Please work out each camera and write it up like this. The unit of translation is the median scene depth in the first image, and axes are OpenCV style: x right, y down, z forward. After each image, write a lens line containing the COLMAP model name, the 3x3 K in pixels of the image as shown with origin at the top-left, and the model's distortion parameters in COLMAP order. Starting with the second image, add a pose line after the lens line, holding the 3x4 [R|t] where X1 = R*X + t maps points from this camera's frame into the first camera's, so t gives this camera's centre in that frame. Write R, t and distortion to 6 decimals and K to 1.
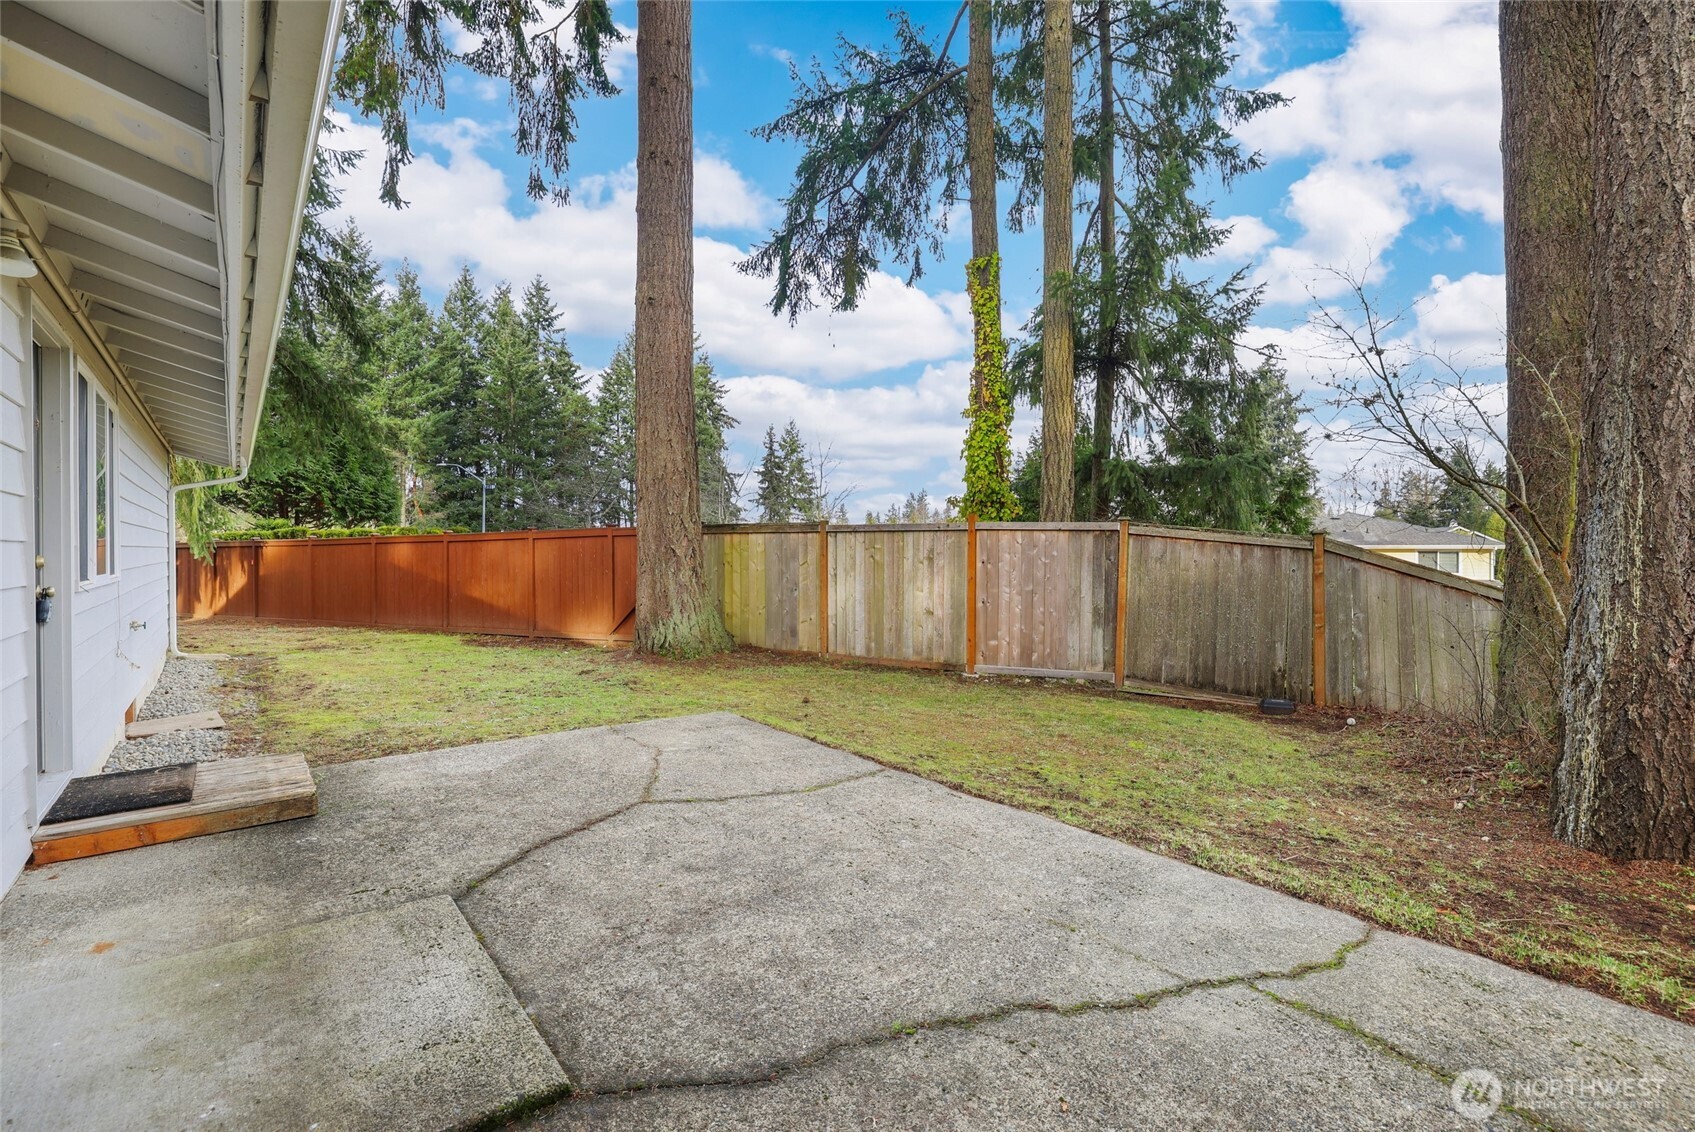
lens RADIAL K [[738.3, 0, 845.7], [0, 738.3, 557.7], [0, 0, 1]] dist [-0.029694, 0.001400]
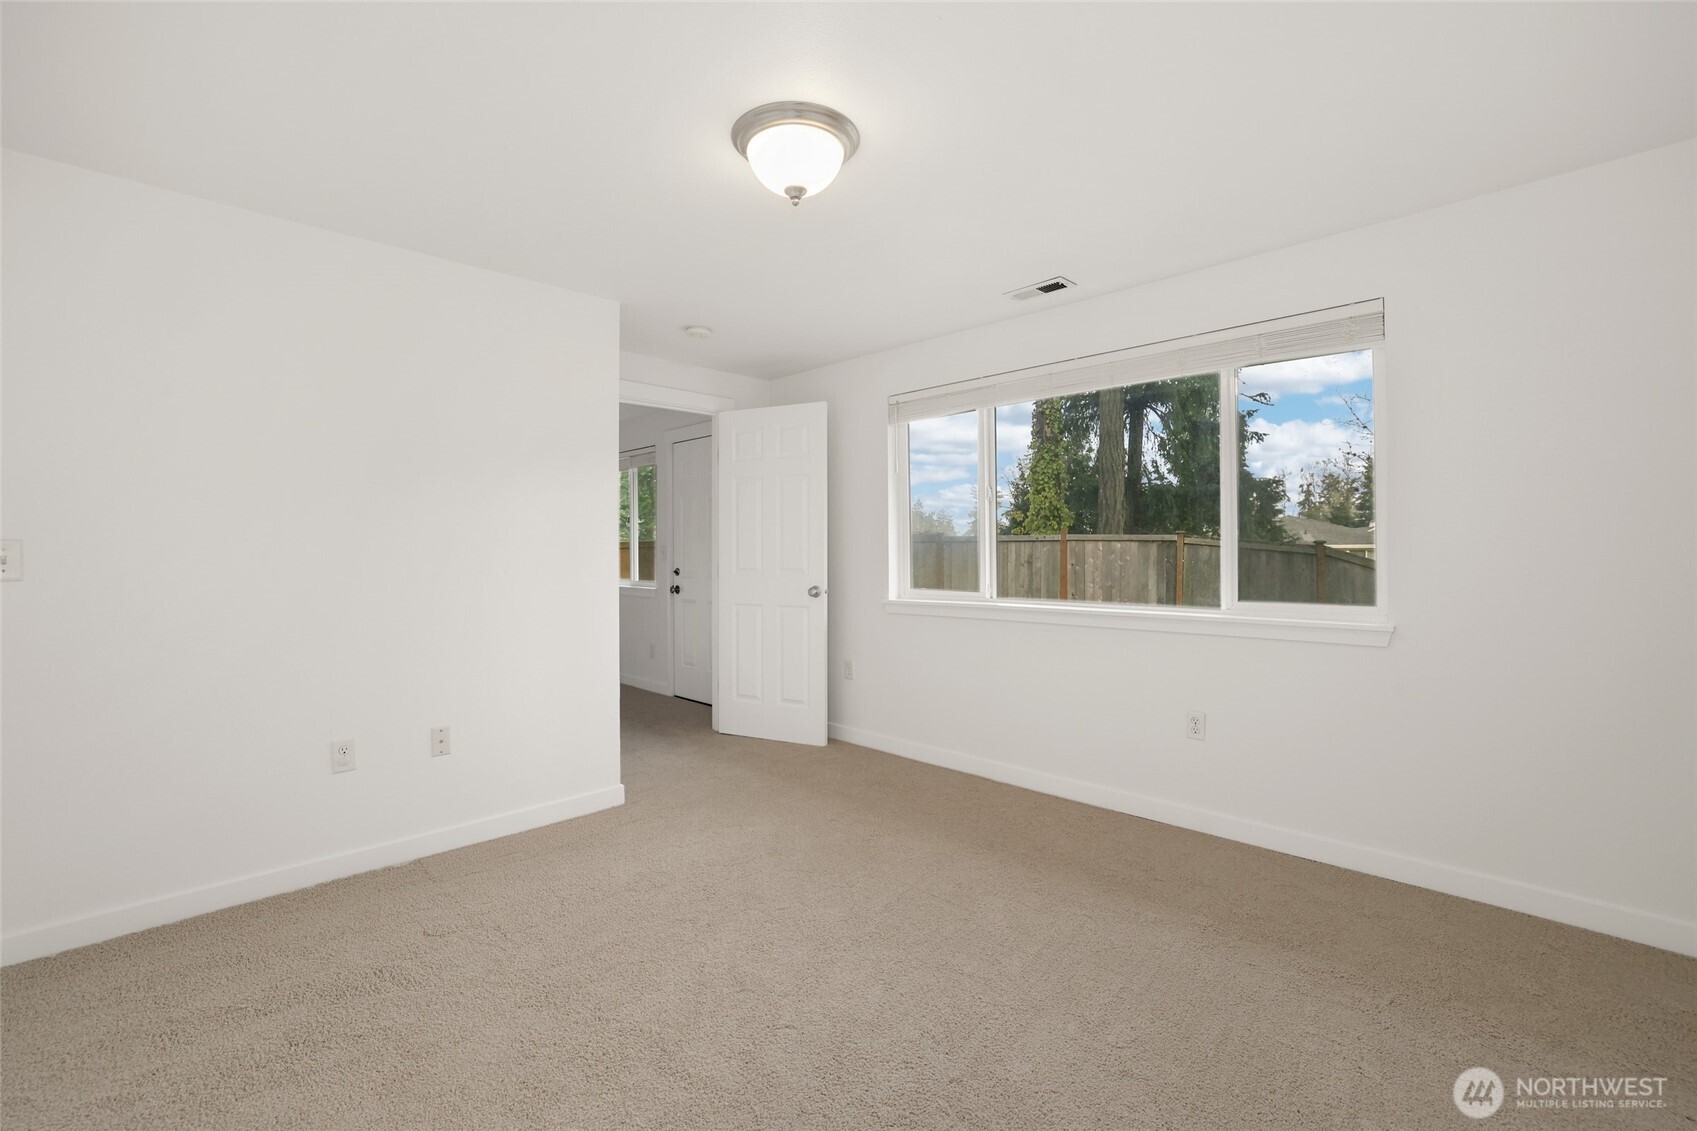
lens RADIAL K [[739.1, 0, 851.8], [0, 739.1, 558.6], [0, 0, 1]] dist [-0.029694, 0.001400]
pose [[0.996732, -0.006522, 0.080521, -0.319661], [0.006526, 0.999979, 0.000221, -0.007639], [-0.080521, 0.000305, 0.996753, -0.298627]]
